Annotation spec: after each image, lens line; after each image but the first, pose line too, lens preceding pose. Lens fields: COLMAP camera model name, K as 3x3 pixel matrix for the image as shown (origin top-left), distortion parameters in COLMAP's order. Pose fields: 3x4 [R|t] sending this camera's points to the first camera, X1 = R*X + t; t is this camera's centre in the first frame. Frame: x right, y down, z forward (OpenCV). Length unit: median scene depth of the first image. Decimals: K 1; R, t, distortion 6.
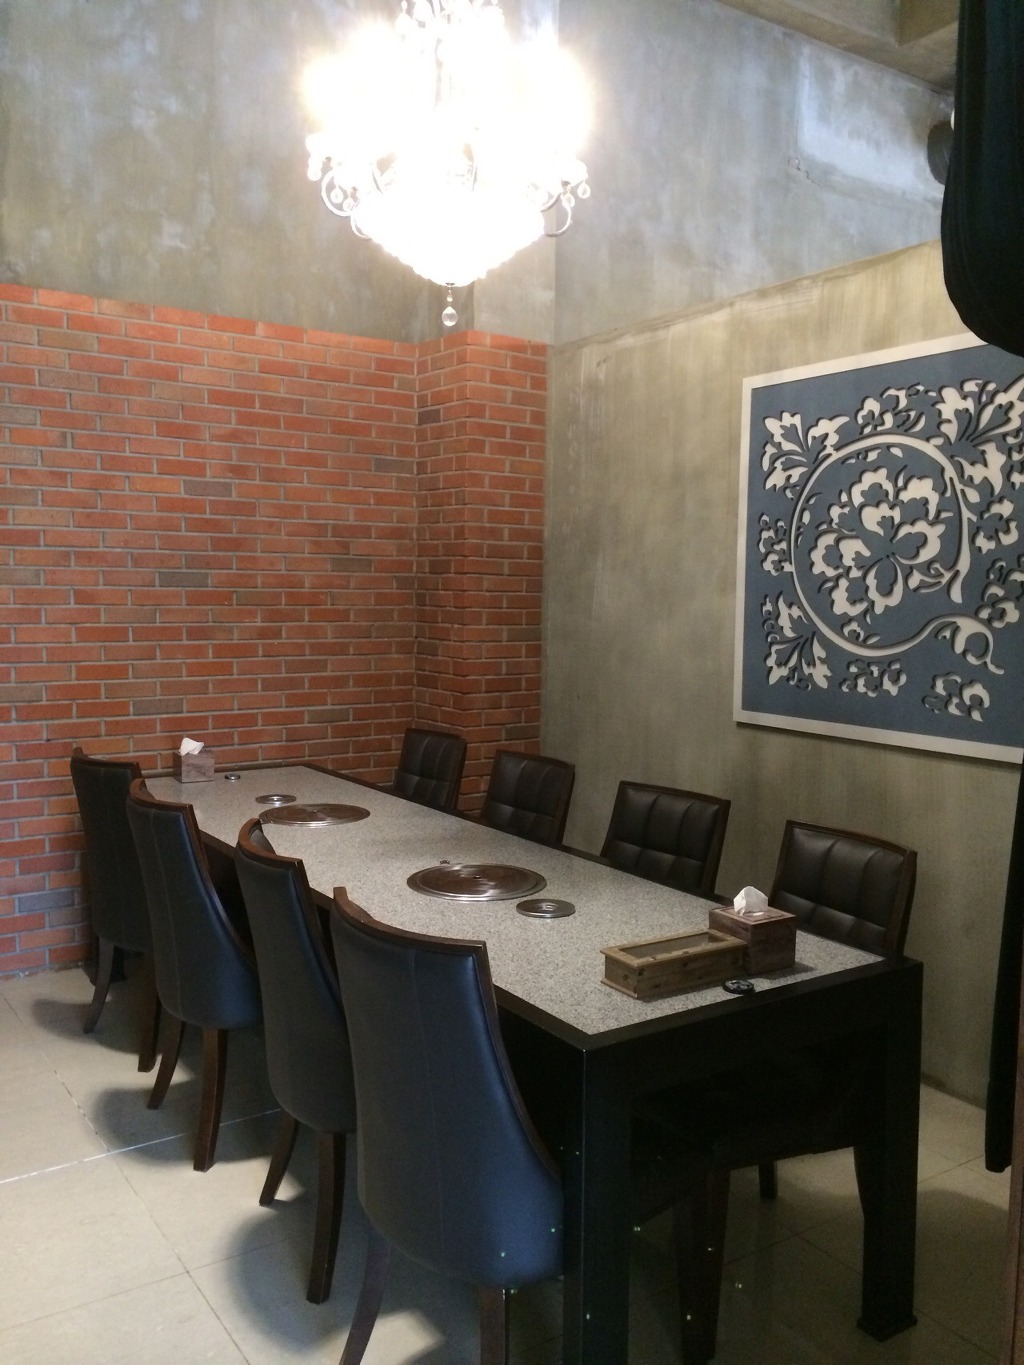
lens RADIAL K [[1169.1, 0, 509.8], [0, 1169.1, 683.1], [0, 0, 1]] dist [0.017960, 0.000504]
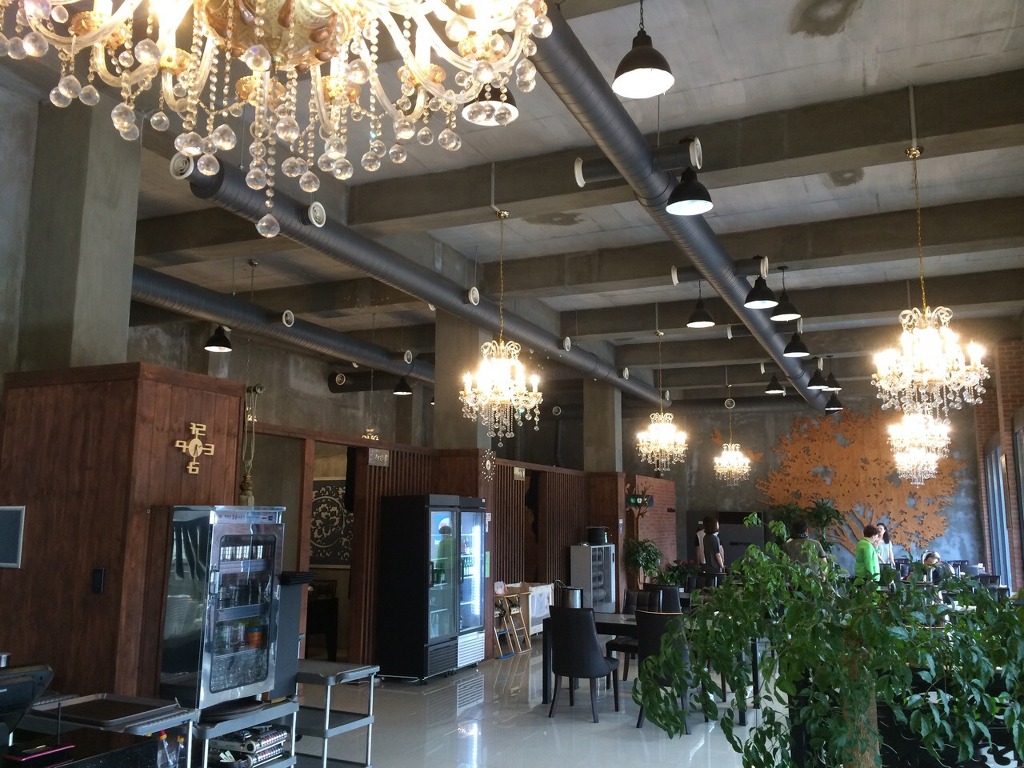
lens RADIAL K [[877.1, 0, 510.2], [0, 877.1, 383.5], [0, 0, 1]] dist [0.017960, 0.000504]
pose [[0.844364, 0.075684, 0.530397, -0.508808], [0.051077, 0.974092, -0.220309, 0.080274], [-0.533330, 0.213112, 0.818622, -1.251047]]
